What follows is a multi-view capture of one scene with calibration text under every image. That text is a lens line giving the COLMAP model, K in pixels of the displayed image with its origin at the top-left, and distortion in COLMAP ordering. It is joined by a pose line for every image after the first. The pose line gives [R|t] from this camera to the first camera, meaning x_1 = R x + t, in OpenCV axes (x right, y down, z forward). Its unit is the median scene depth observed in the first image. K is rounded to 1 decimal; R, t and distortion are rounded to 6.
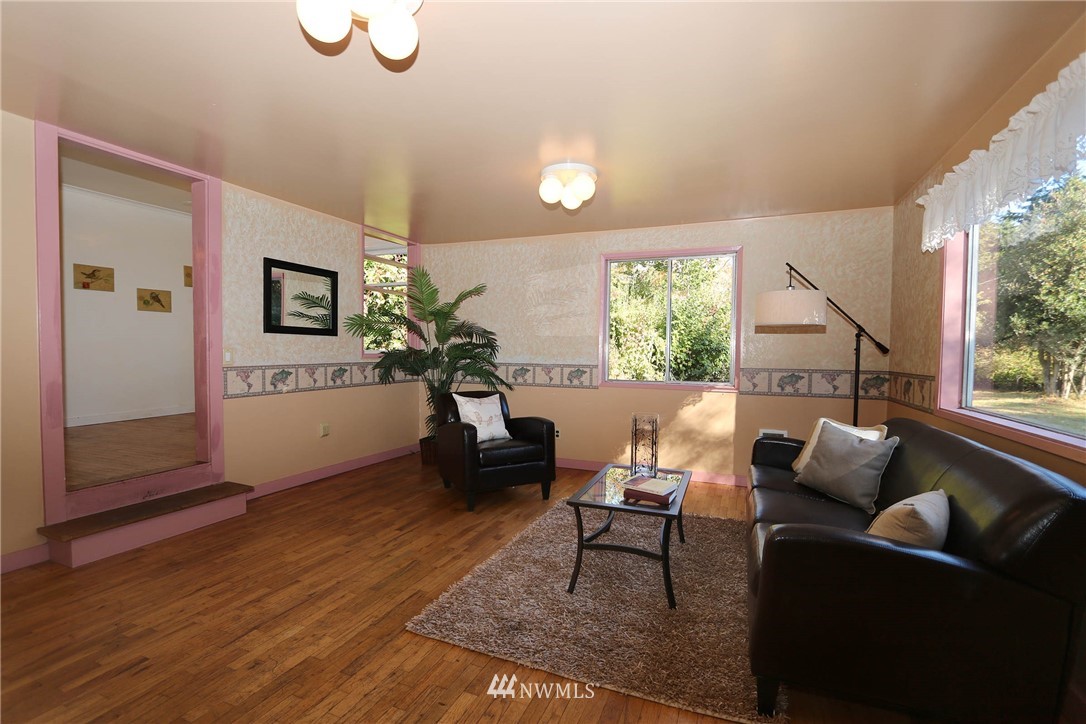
lens RADIAL K [[499.4, 0, 543.8], [0, 499.4, 365.4], [0, 0, 1]] dist [-0.016292, 0.000655]
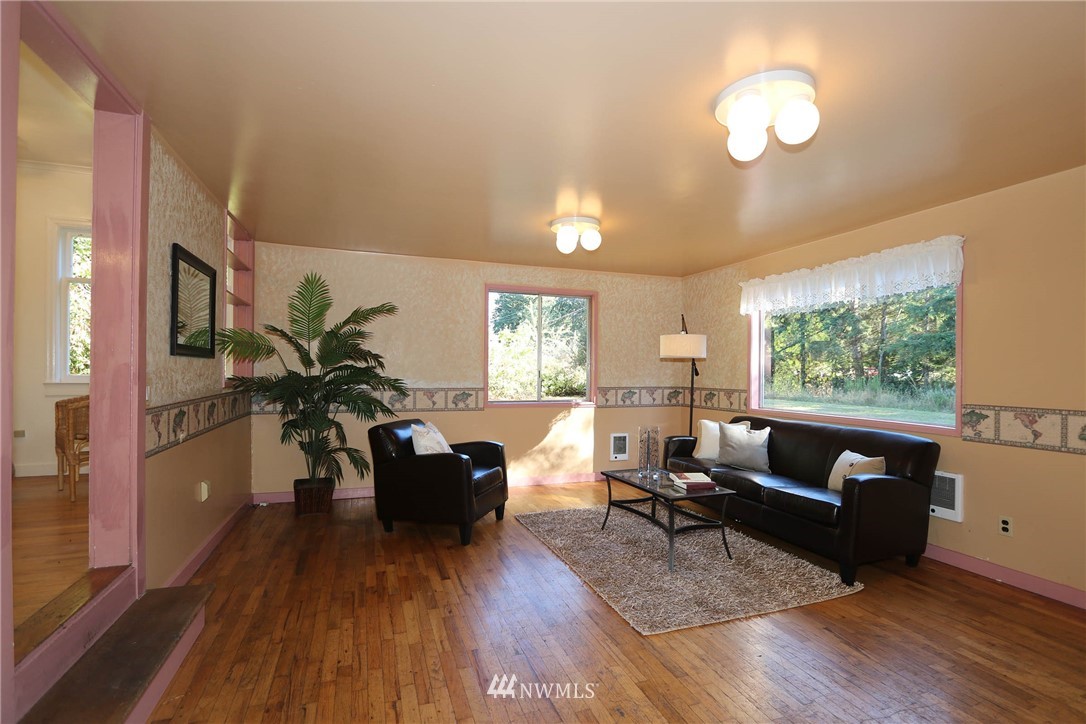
lens RADIAL K [[499.4, 0, 544.7], [0, 499.4, 366.2], [0, 0, 1]] dist [-0.016292, 0.000655]
pose [[0.736479, 0.000619, 0.676460, -0.606444], [0.018745, 0.999597, -0.021323, -0.025425], [-0.676201, 0.028385, 0.736170, 0.160554]]
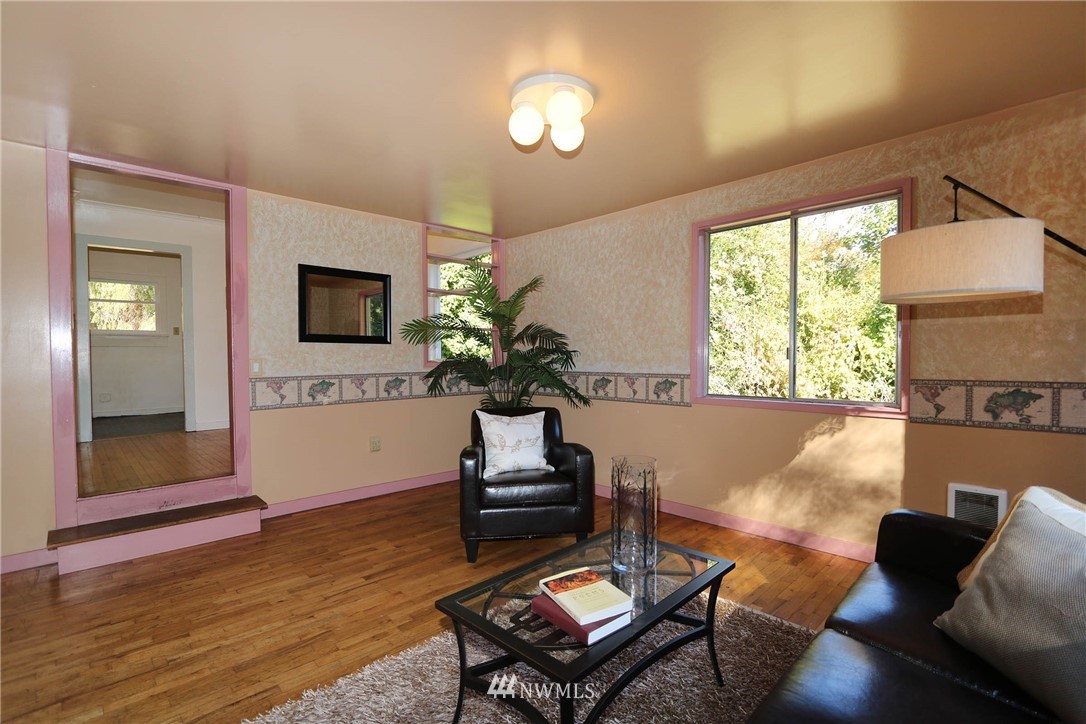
lens RADIAL K [[499.4, 0, 542.8], [0, 499.4, 366.8], [0, 0, 1]] dist [-0.016292, 0.000655]
pose [[0.917494, -0.008139, -0.397666, 0.238431], [0.003427, 0.999915, -0.012558, -0.003841], [0.397735, 0.010159, 0.917444, 0.286614]]
